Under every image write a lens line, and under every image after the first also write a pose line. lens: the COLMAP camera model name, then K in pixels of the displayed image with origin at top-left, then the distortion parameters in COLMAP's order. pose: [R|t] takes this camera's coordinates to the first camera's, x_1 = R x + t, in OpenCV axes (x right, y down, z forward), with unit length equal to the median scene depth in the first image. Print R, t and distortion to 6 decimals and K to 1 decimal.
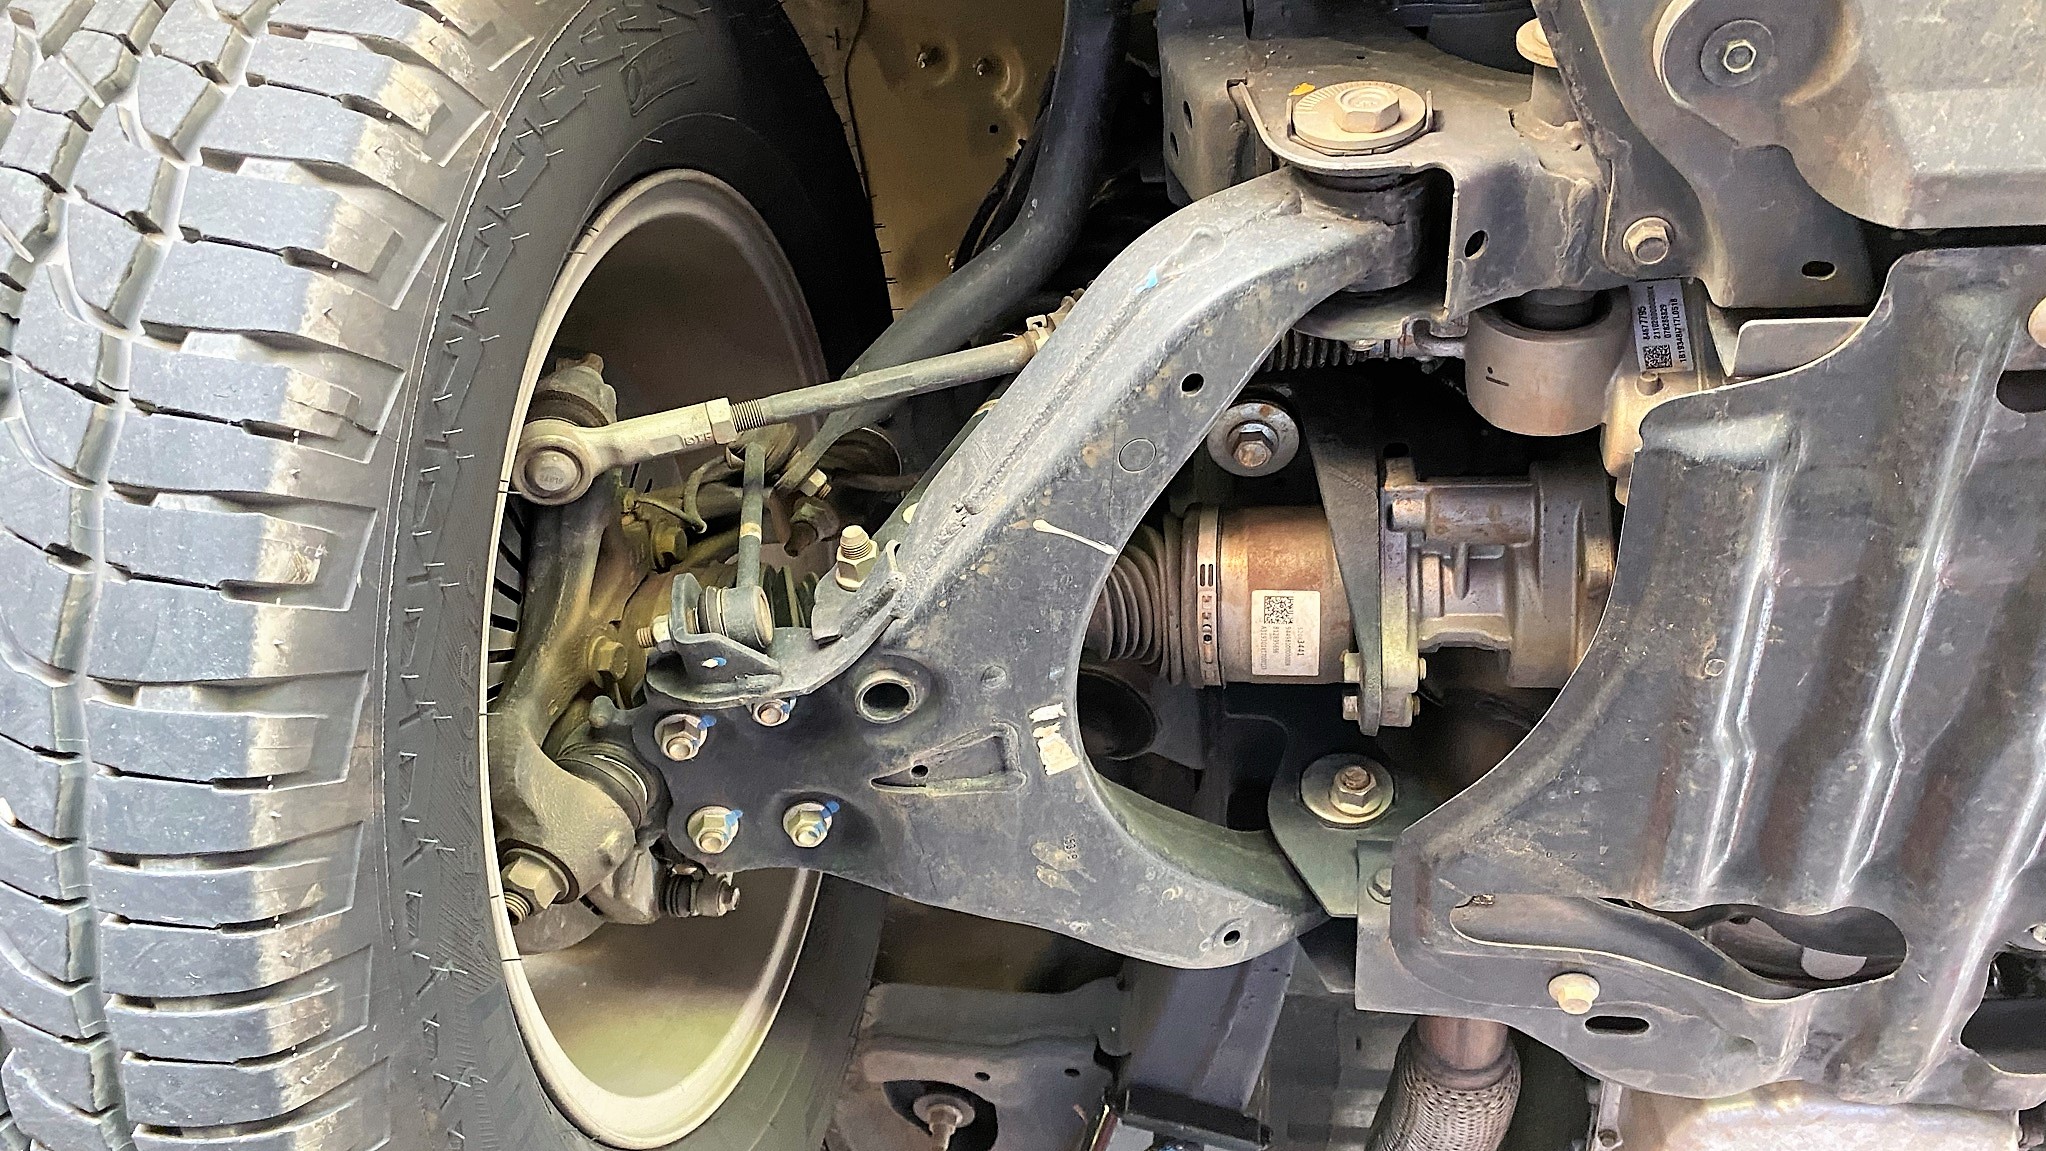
lens RADIAL K [[1548.9, 0, 1025.7], [0, 1548.9, 568.5], [0, 0, 1]] dist [0.024362, -0.050859]
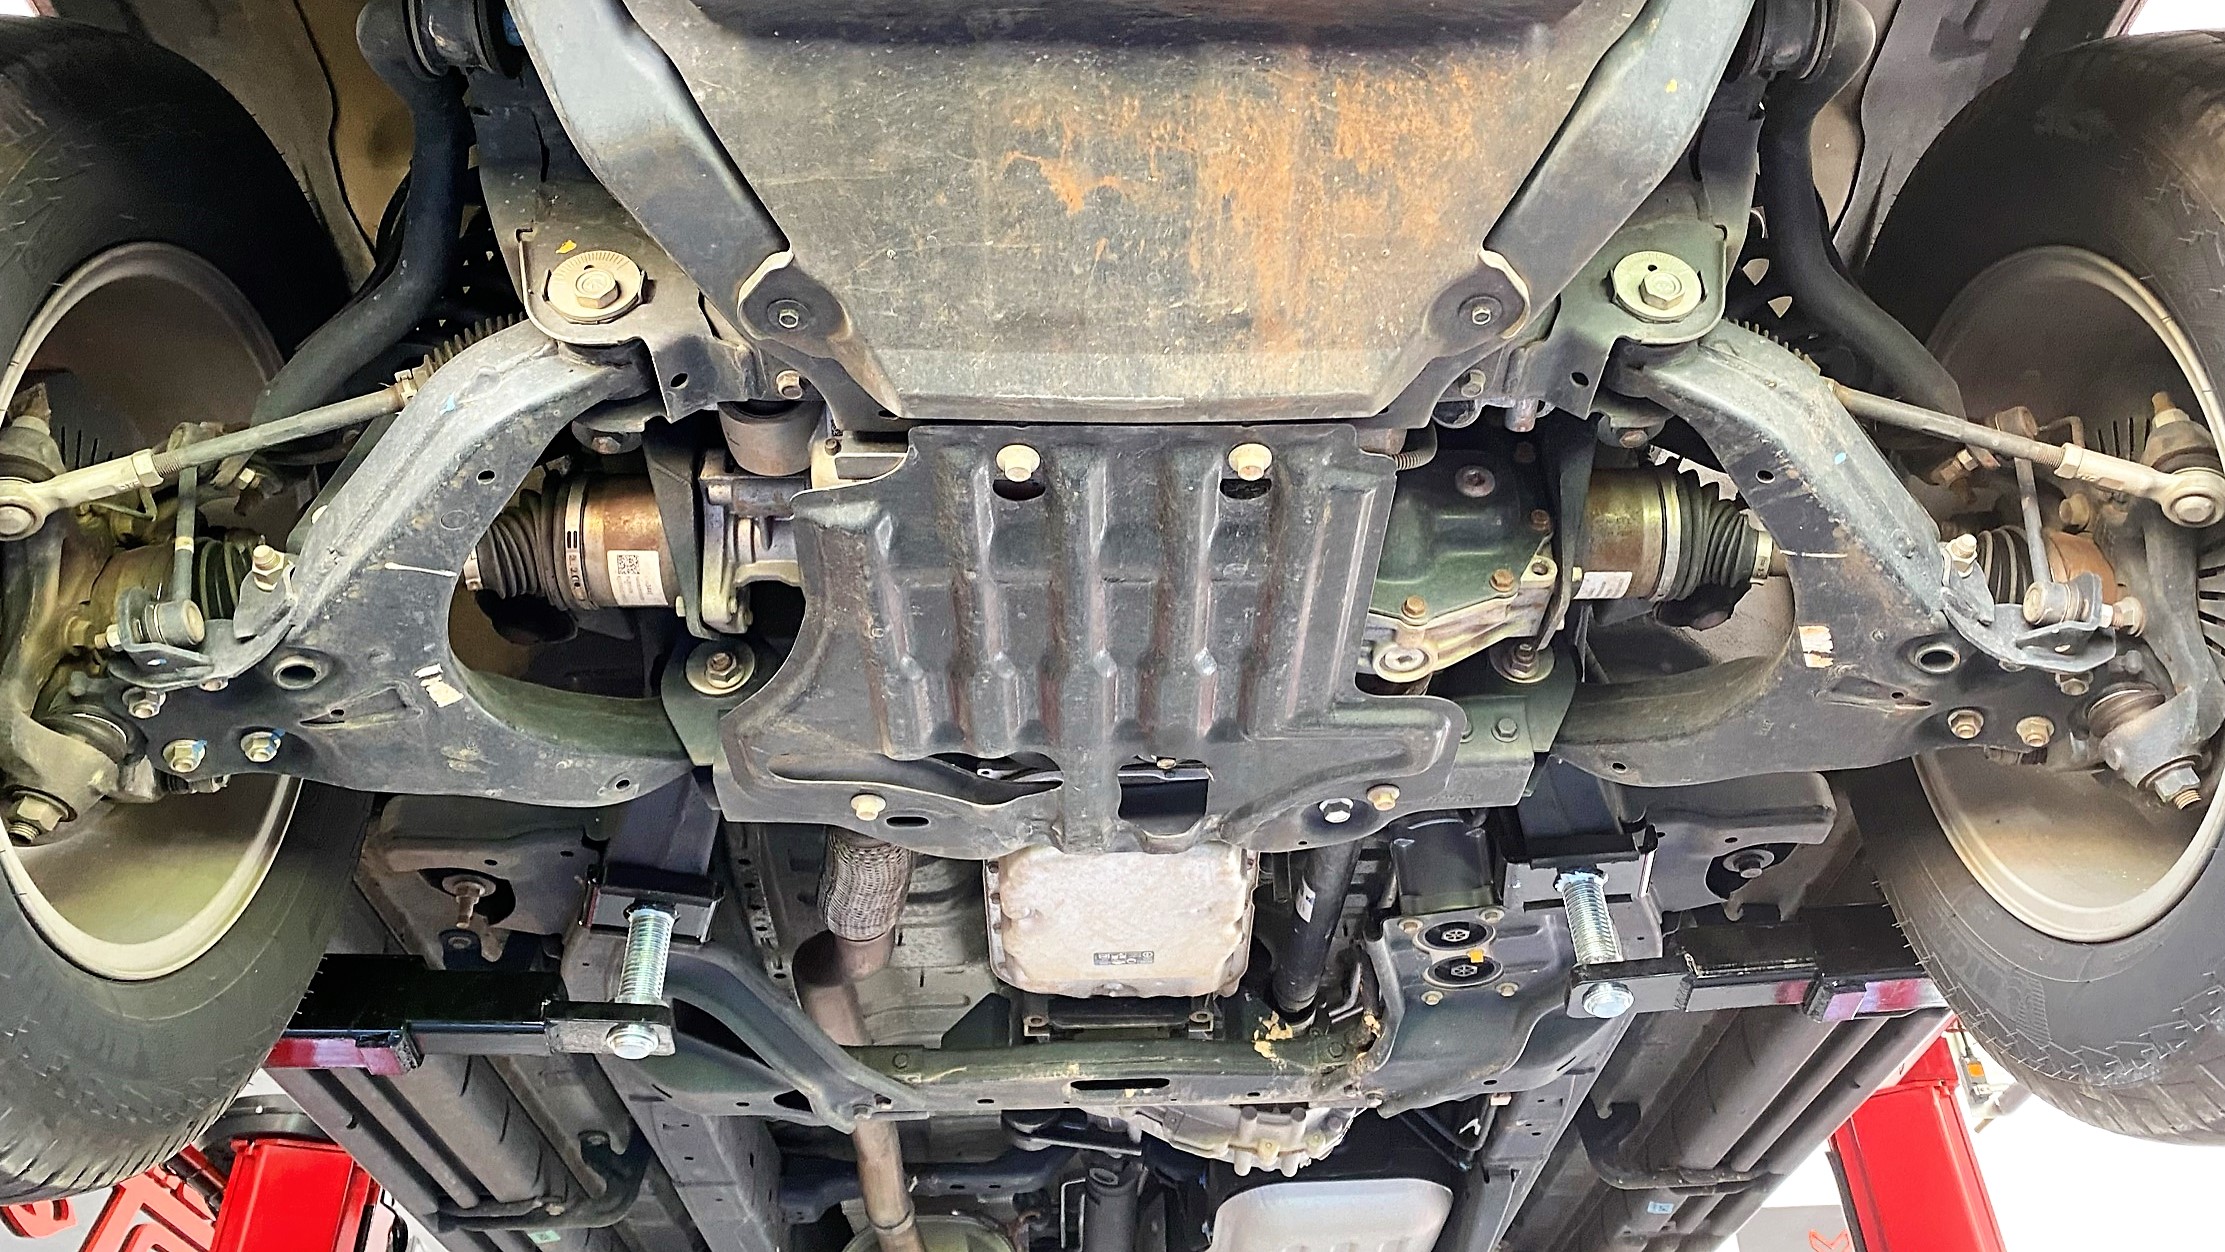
lens RADIAL K [[1684.4, 0, 1128.3], [0, 1684.4, 640.2], [0, 0, 1]] dist [0.024362, -0.050859]
pose [[0.972179, -0.046586, 0.229560, 0.273572], [-0.014031, 0.966682, 0.255595, -0.326035], [-0.233818, -0.251705, 0.939134, -0.569046]]
